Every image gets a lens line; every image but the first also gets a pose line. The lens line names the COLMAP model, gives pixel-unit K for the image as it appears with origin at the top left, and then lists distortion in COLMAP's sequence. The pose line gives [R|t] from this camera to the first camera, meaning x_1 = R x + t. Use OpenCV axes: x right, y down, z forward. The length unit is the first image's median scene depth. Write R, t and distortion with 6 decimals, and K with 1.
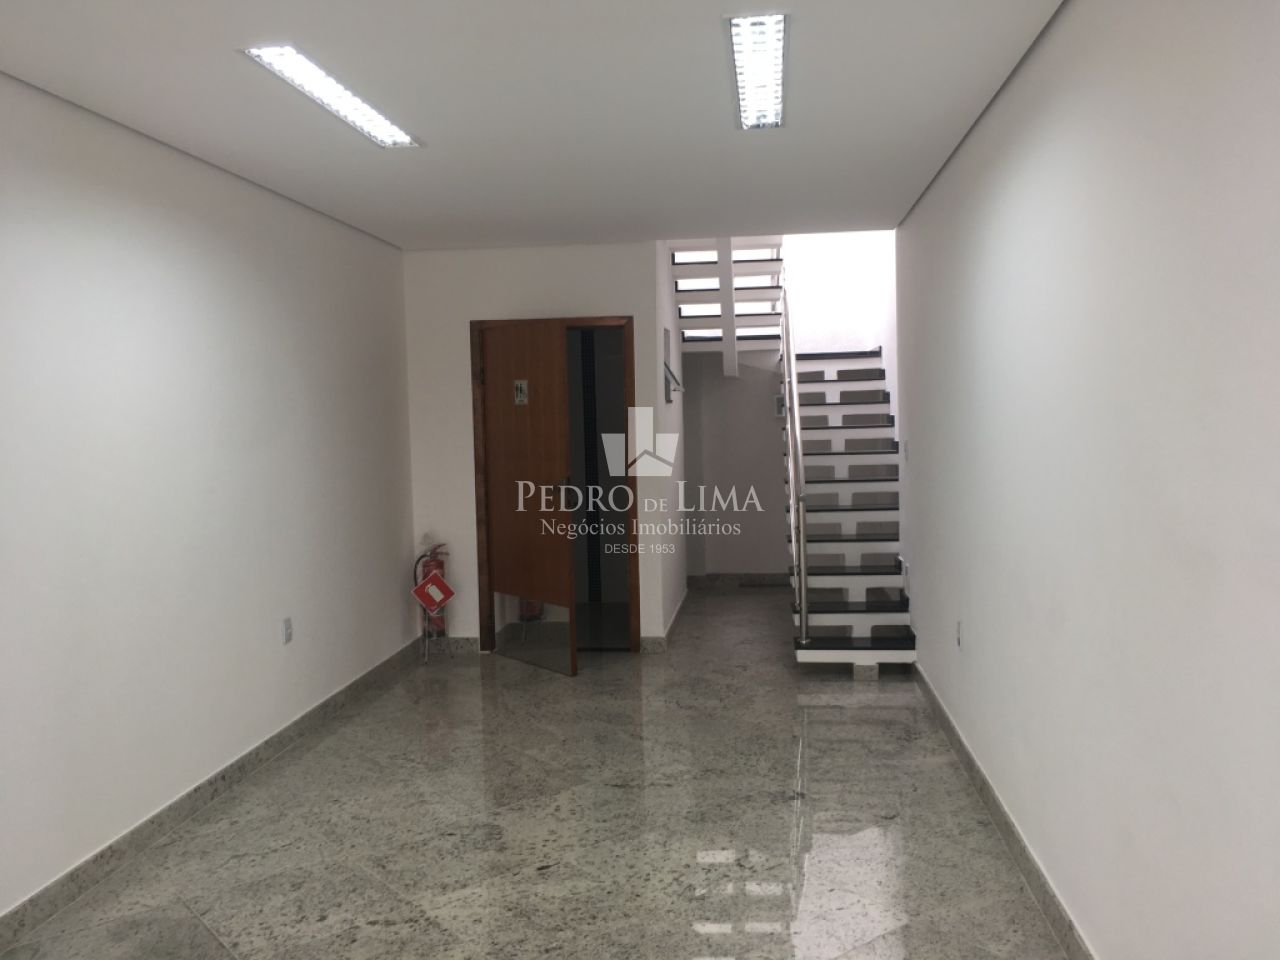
lens RADIAL K [[1094.6, 0, 642.5], [0, 1094.6, 474.7], [0, 0, 1]] dist [0.085084, -0.121585]
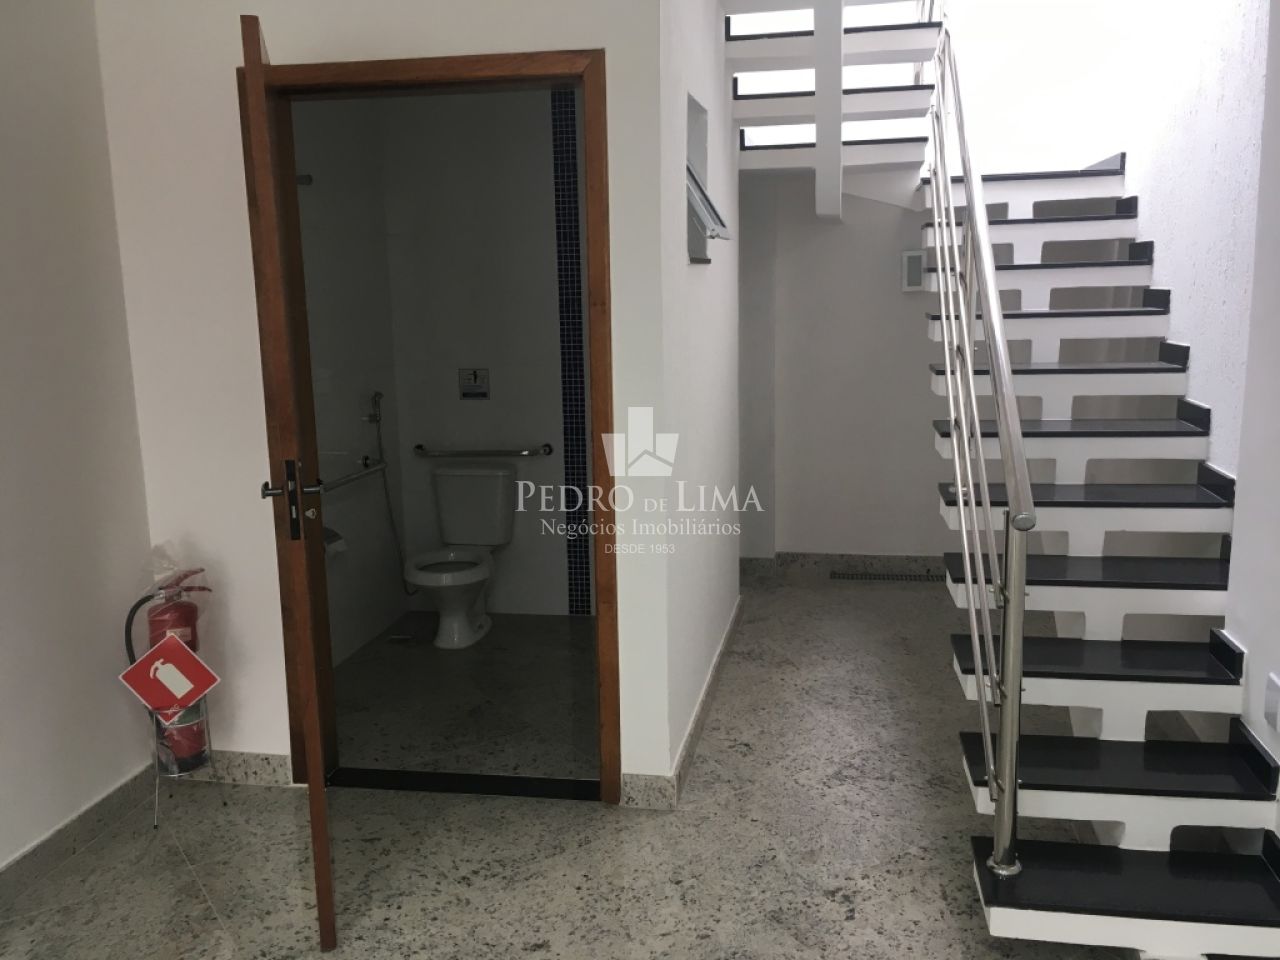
lens RADIAL K [[1094.6, 0, 632.3], [0, 1094.6, 487.8], [0, 0, 1]] dist [0.085084, -0.121585]
pose [[0.996534, 0.018952, -0.081002, 0.032685], [-0.008188, 0.991321, 0.131207, -0.028645], [0.082786, -0.130089, 0.988040, 0.467638]]
